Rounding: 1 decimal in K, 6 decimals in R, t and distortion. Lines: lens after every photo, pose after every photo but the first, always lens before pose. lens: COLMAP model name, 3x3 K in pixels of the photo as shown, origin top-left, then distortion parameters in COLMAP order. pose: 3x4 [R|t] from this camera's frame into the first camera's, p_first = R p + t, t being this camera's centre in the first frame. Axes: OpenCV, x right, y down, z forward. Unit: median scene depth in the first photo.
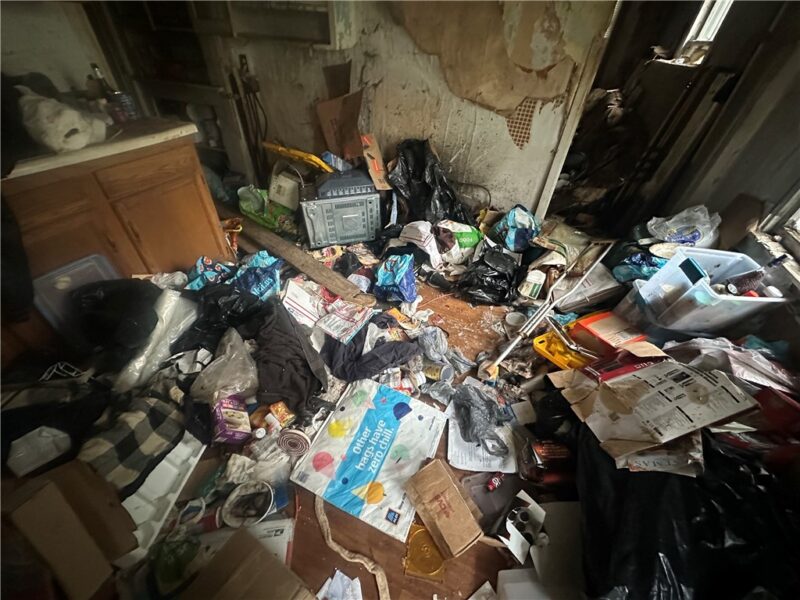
lens RADIAL K [[318.6, 0, 400.0], [0, 318.6, 300.0], [0, 0, 1]] dist [-0.002686, 0.000064]
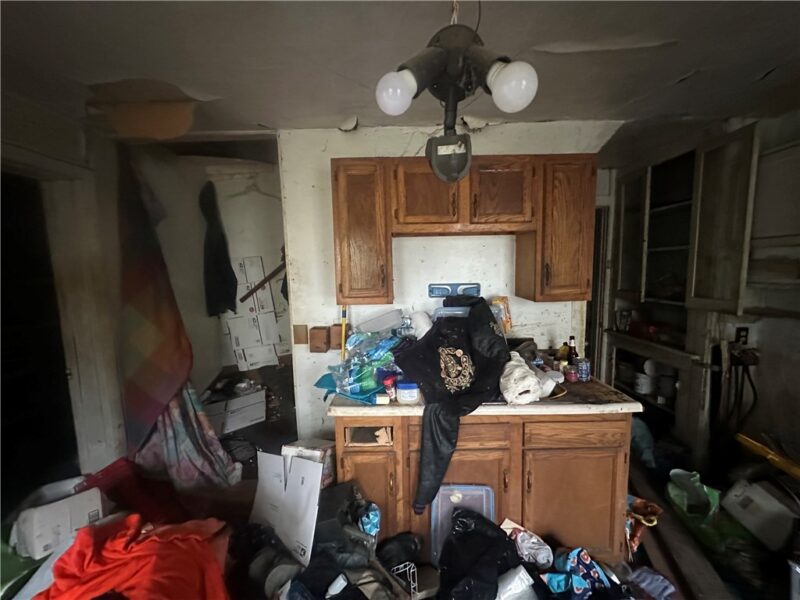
lens RADIAL K [[318.6, 0, 400.0], [0, 318.6, 300.0], [0, 0, 1]] dist [-0.002686, 0.000064]
pose [[0.363946, 0.030442, -0.930922, -0.057407], [-0.575552, 0.793164, -0.199076, -0.169181], [0.732314, 0.608247, 0.306190, 0.045403]]
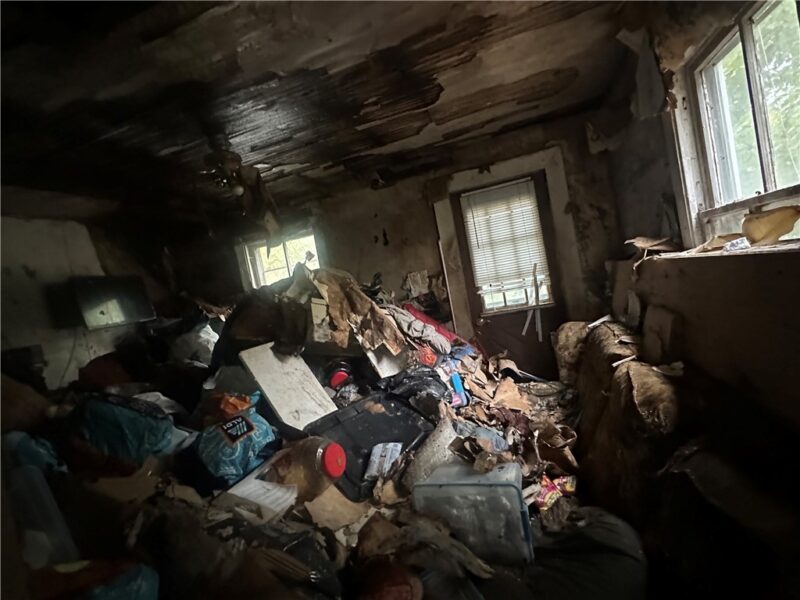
lens RADIAL K [[387.4, 0, 402.8], [0, 387.4, 299.4], [0, 0, 1]] dist [-0.000639, 0.000143]
pose [[0.967586, -0.241336, 0.074399, 0.624189], [0.234104, 0.746632, -0.622684, -0.698663], [0.094728, 0.619917, 0.778928, 0.885910]]
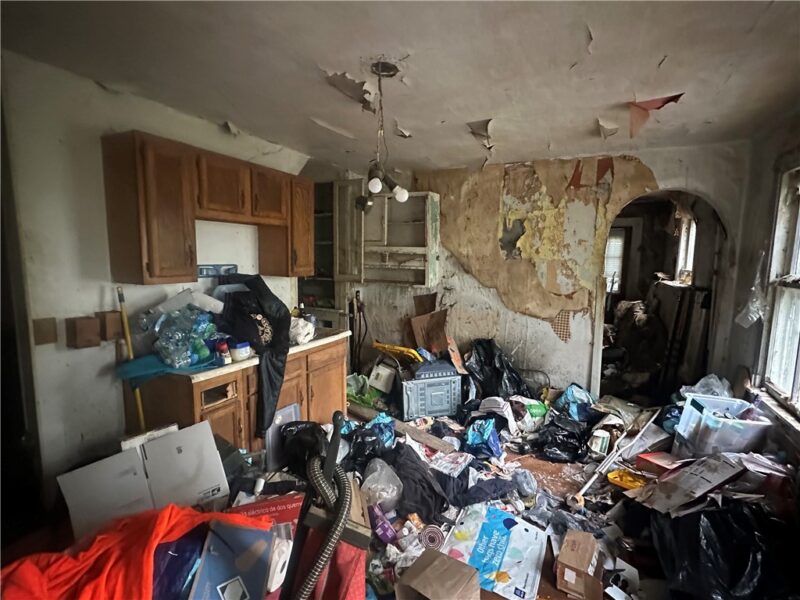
lens RADIAL K [[387.4, 0, 402.8], [0, 387.4, 299.4], [0, 0, 1]] dist [-0.000639, 0.000143]
pose [[0.996583, -0.030095, -0.076920, -0.180126], [-0.018448, 0.826634, -0.562437, 0.319009], [0.080511, 0.561934, 0.823254, -0.521595]]
